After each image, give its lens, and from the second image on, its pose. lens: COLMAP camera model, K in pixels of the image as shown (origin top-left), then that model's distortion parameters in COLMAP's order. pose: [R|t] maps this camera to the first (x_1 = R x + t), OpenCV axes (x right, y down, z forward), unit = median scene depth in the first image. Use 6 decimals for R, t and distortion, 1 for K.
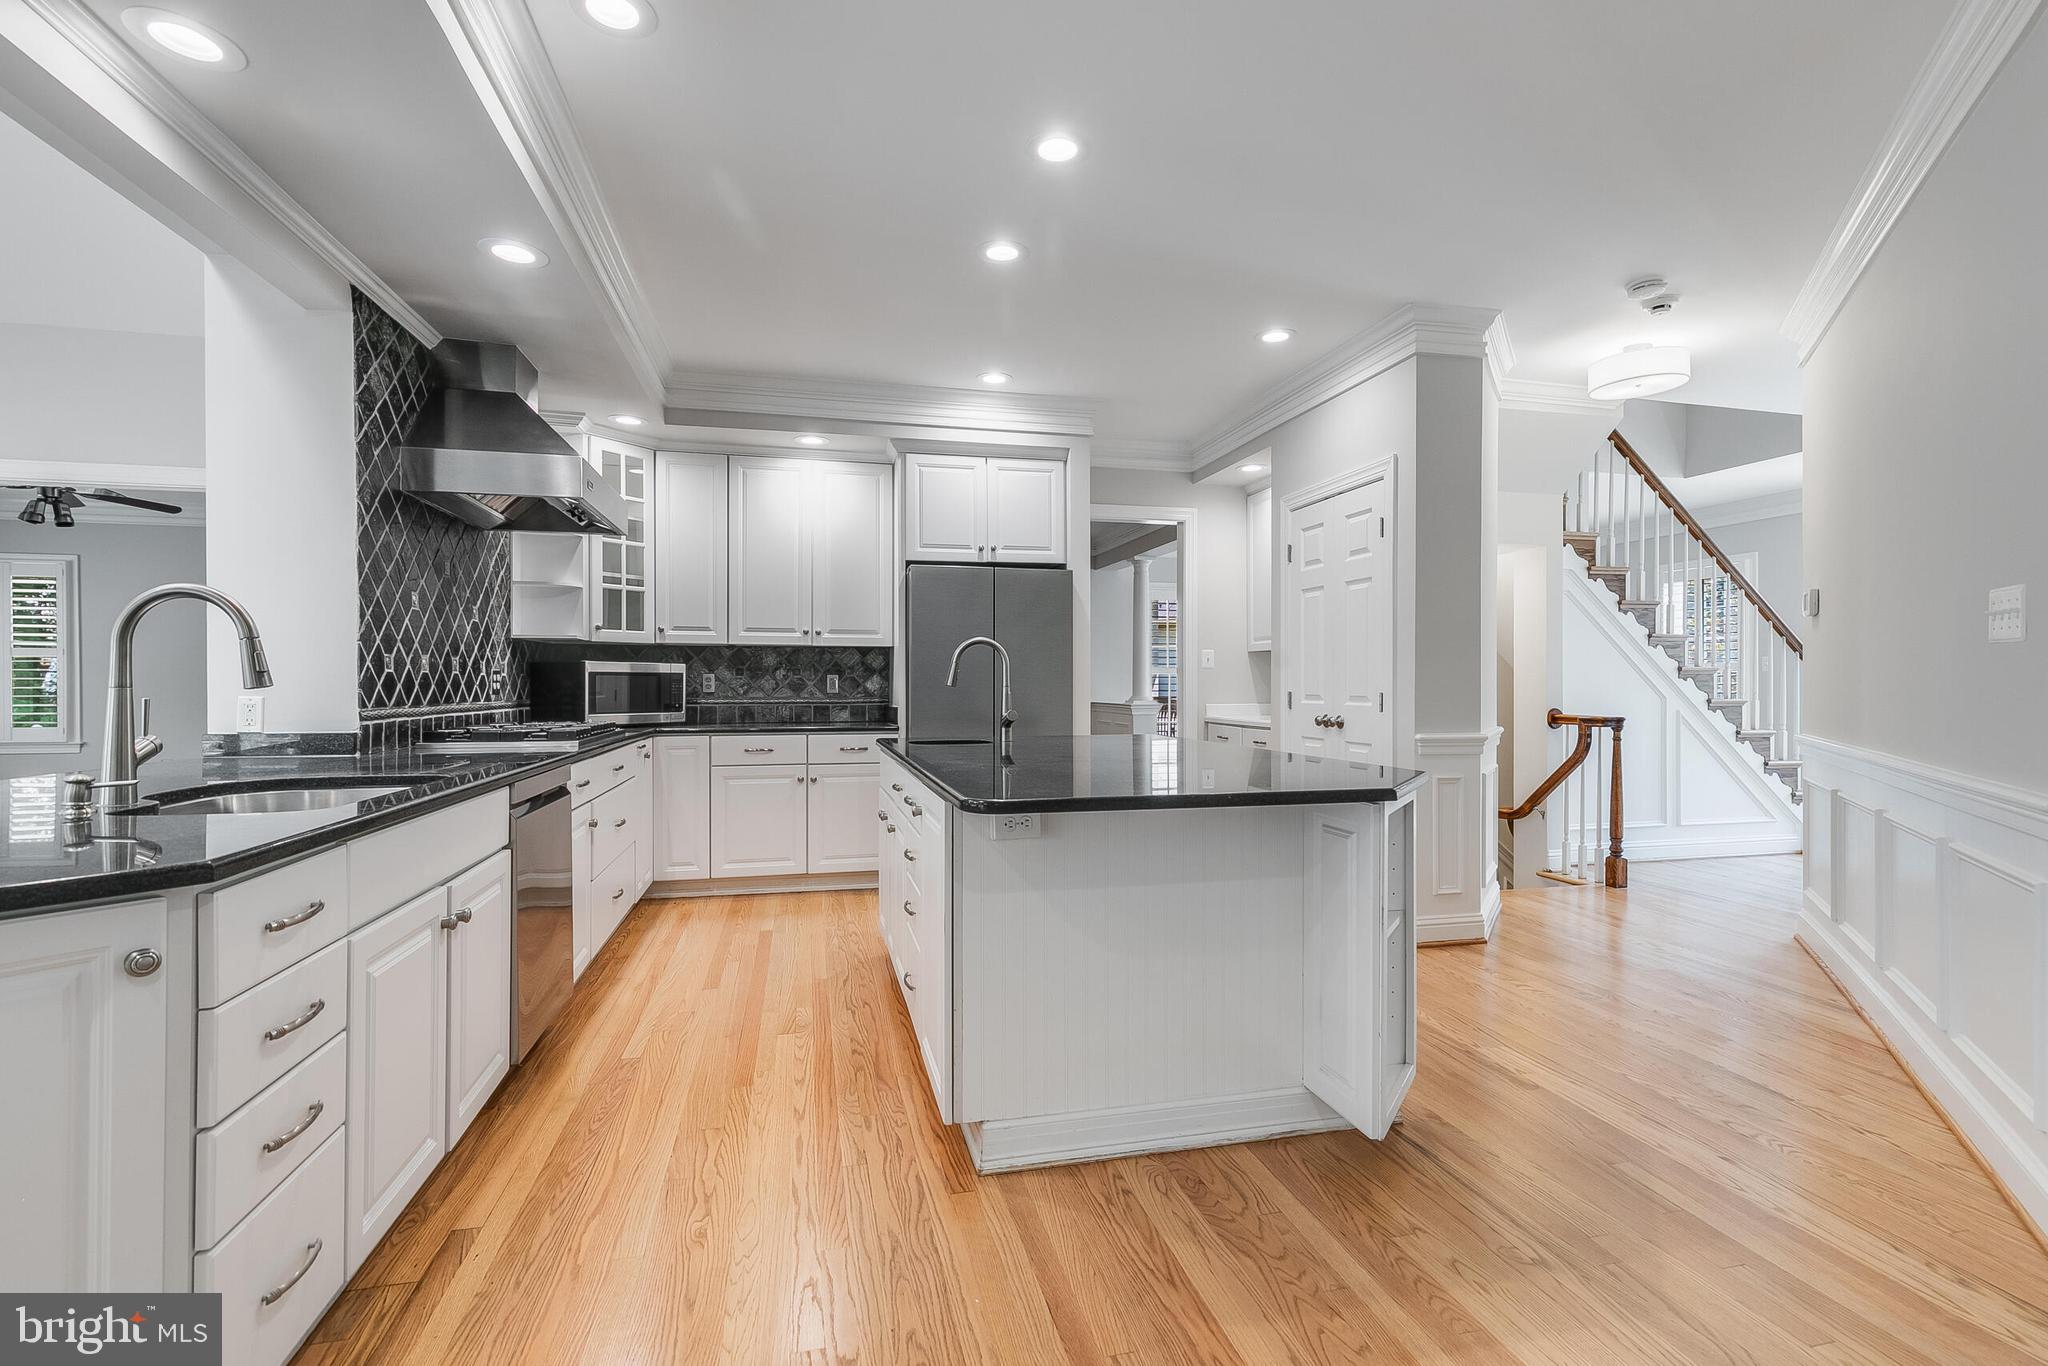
lens RADIAL K [[924.7, 0, 1026.5], [0, 924.7, 686.0], [0, 0, 1]] dist [0.004683, -0.001819]
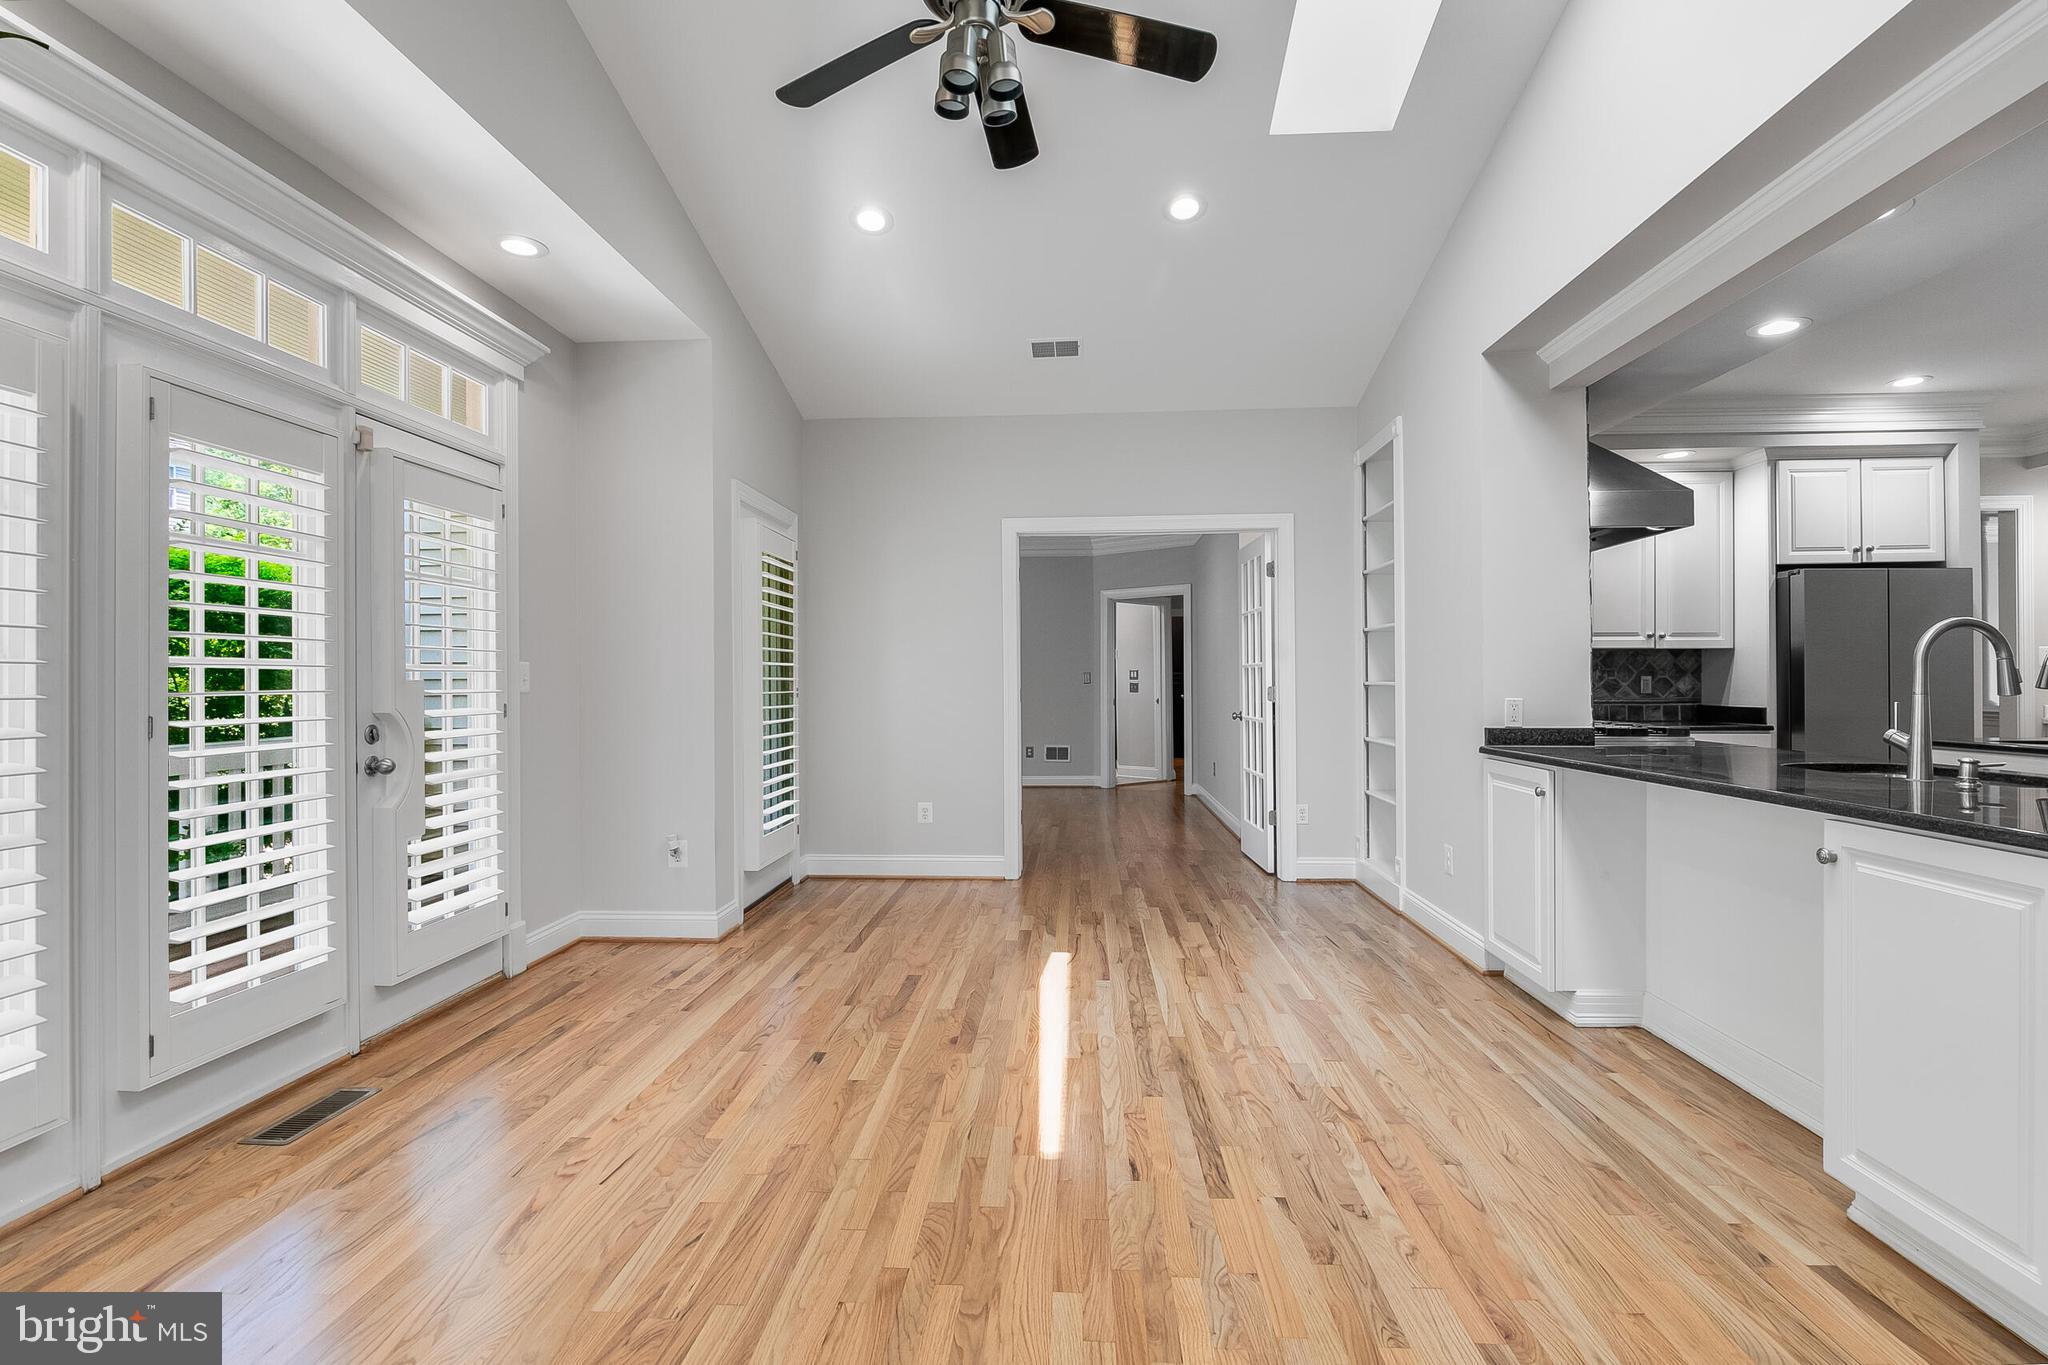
lens RADIAL K [[924.7, 0, 1041.7], [0, 924.7, 686.2], [0, 0, 1]] dist [0.004683, -0.001819]
pose [[0.959770, -0.003610, -0.280763, -0.718822], [0.004322, 0.999989, 0.001919, -0.006652], [0.280753, -0.003056, 0.959775, -0.257170]]
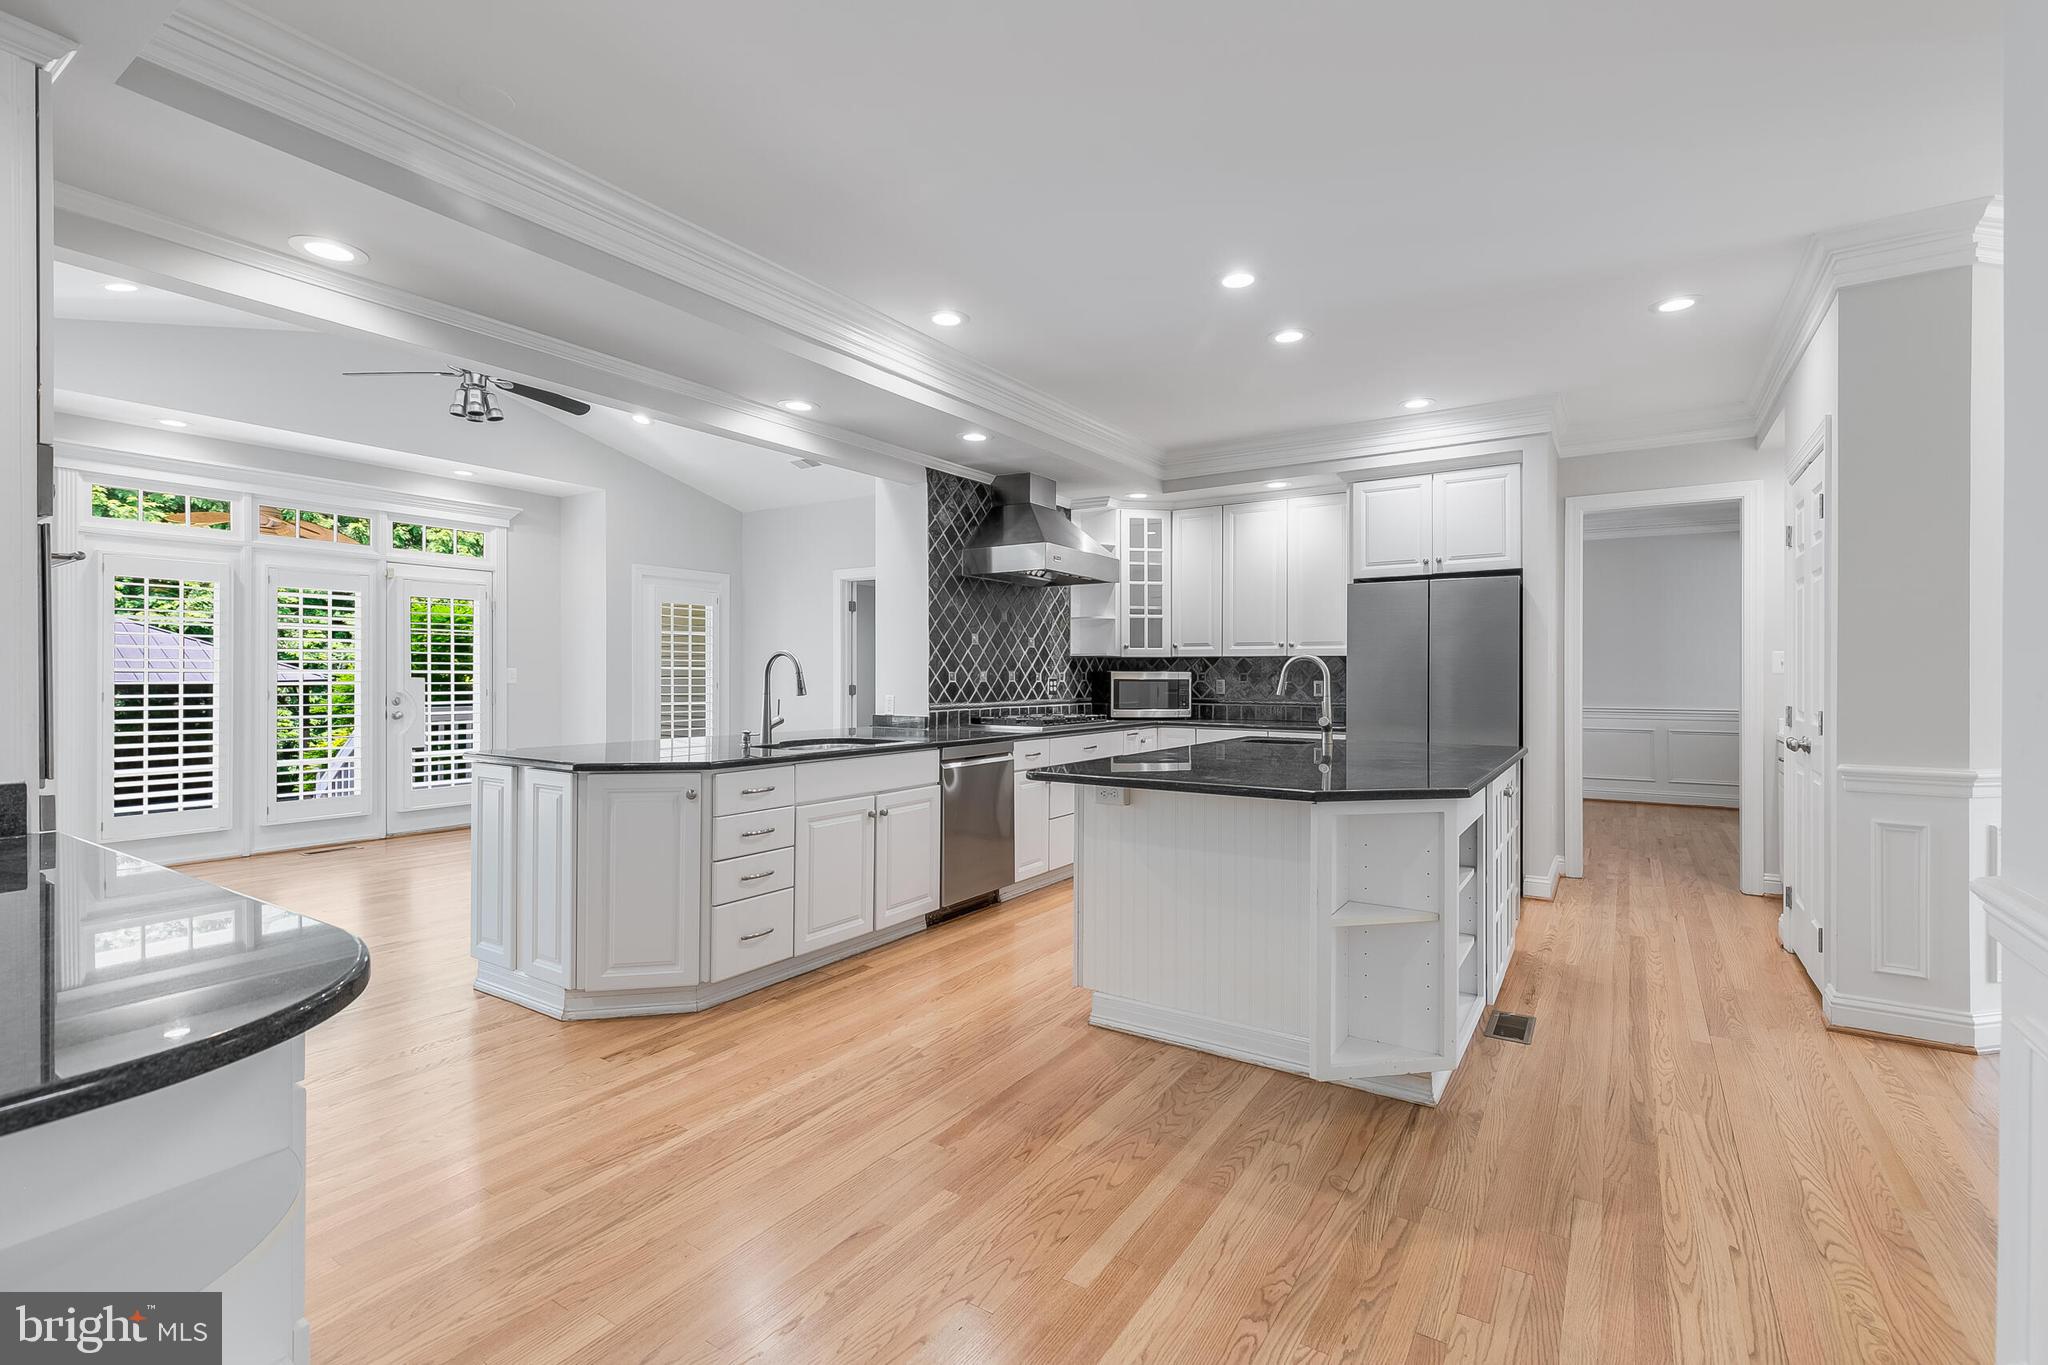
lens RADIAL K [[924.7, 0, 1027.3], [0, 924.7, 665.7], [0, 0, 1]] dist [0.004683, -0.001819]
pose [[0.686790, -0.005893, -0.726832, 0.467578], [-0.005100, 0.999903, -0.012926, -0.017524], [0.726838, 0.012584, 0.686694, -0.055288]]
